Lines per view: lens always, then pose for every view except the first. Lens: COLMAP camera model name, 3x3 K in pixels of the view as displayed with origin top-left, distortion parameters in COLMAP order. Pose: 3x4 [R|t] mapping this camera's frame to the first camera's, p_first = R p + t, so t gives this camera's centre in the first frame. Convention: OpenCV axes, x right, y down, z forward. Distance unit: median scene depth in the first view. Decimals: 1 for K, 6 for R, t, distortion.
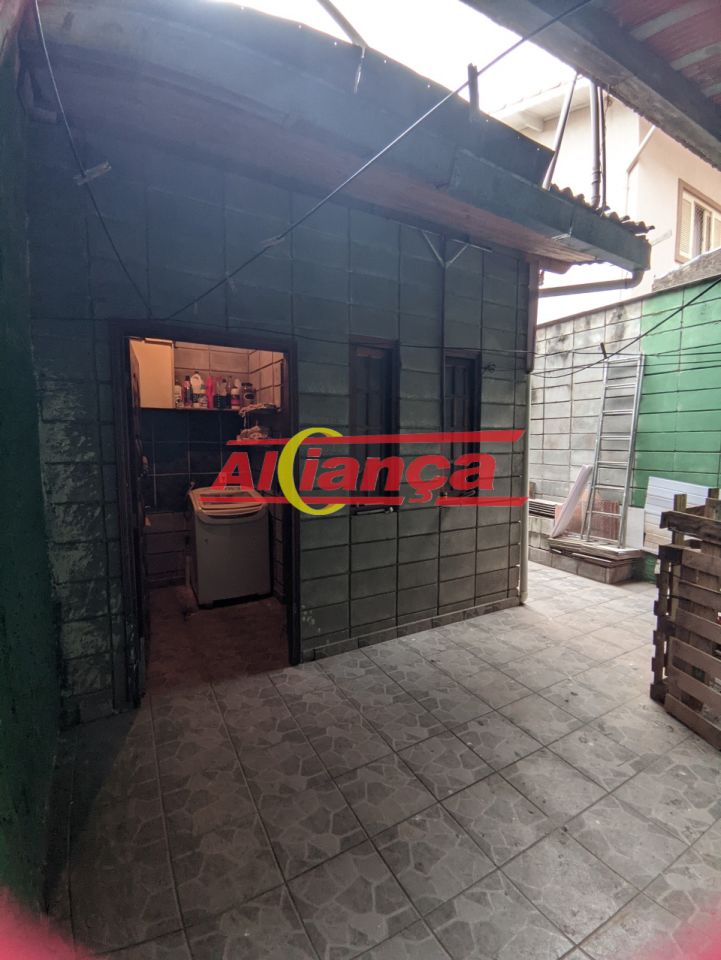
lens RADIAL K [[437.0, 0, 372.1], [0, 437.0, 474.2], [0, 0, 1]] dist [-0.001338, -0.006655]
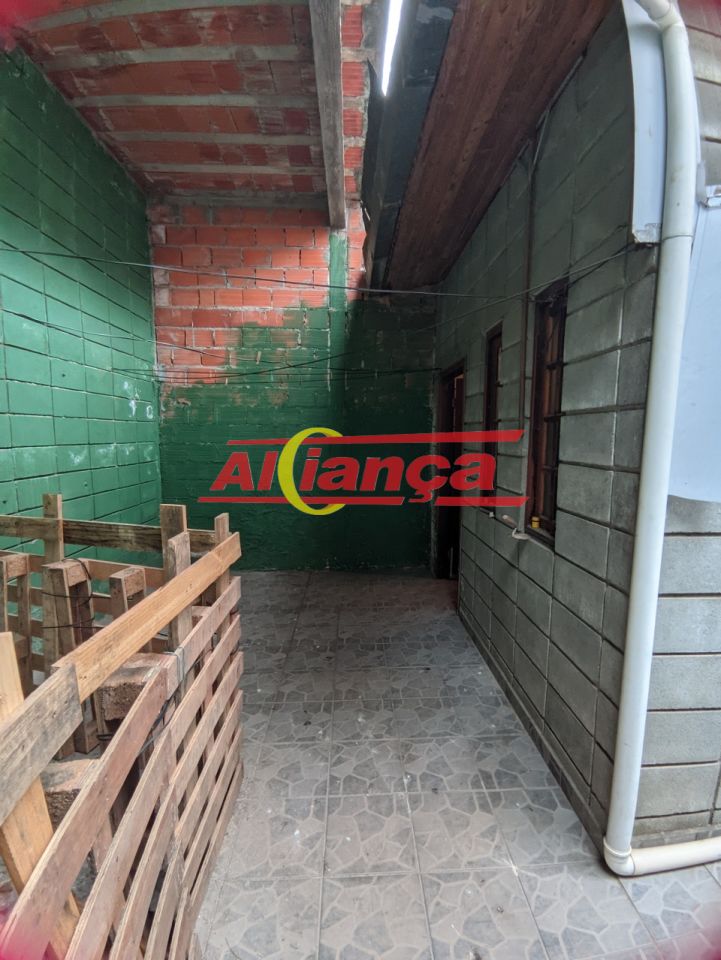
lens RADIAL K [[437.0, 0, 369.8], [0, 437.0, 478.3], [0, 0, 1]] dist [-0.001338, -0.006655]
pose [[-0.464087, 0.082253, -0.881963, 1.026523], [-0.081807, 0.987444, 0.135137, -0.100526], [0.882004, 0.134866, -0.451531, 1.299451]]
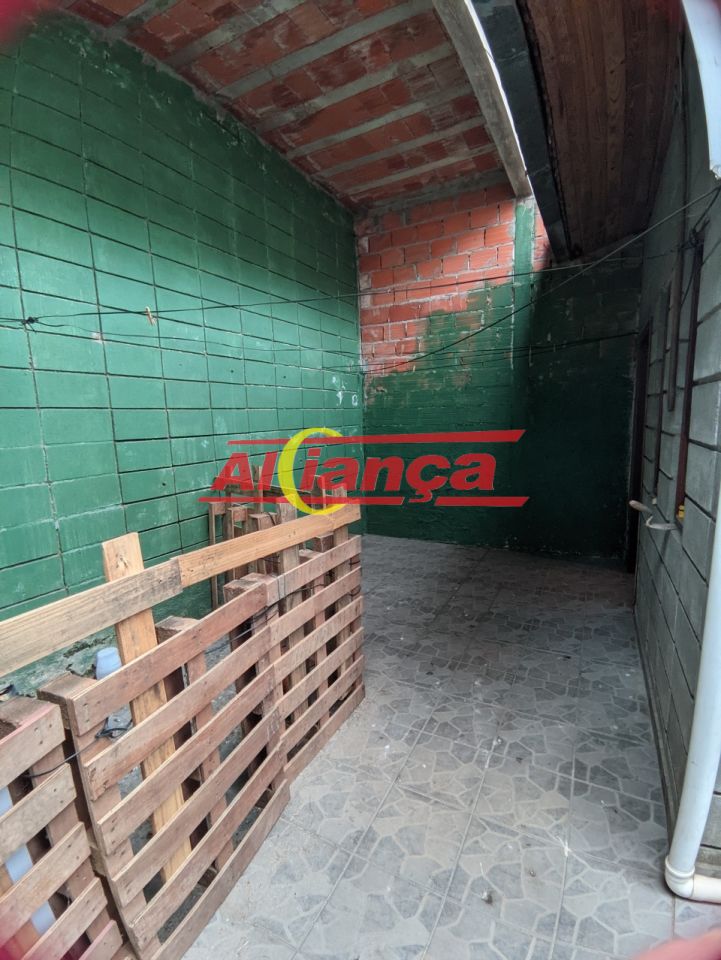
lens RADIAL K [[437.0, 0, 371.0], [0, 437.0, 477.5], [0, 0, 1]] dist [-0.001338, -0.006655]
pose [[-0.844029, 0.097338, -0.527390, 0.953085], [-0.015821, 0.978444, 0.205906, -0.121834], [0.536064, 0.182135, -0.824295, 1.504648]]
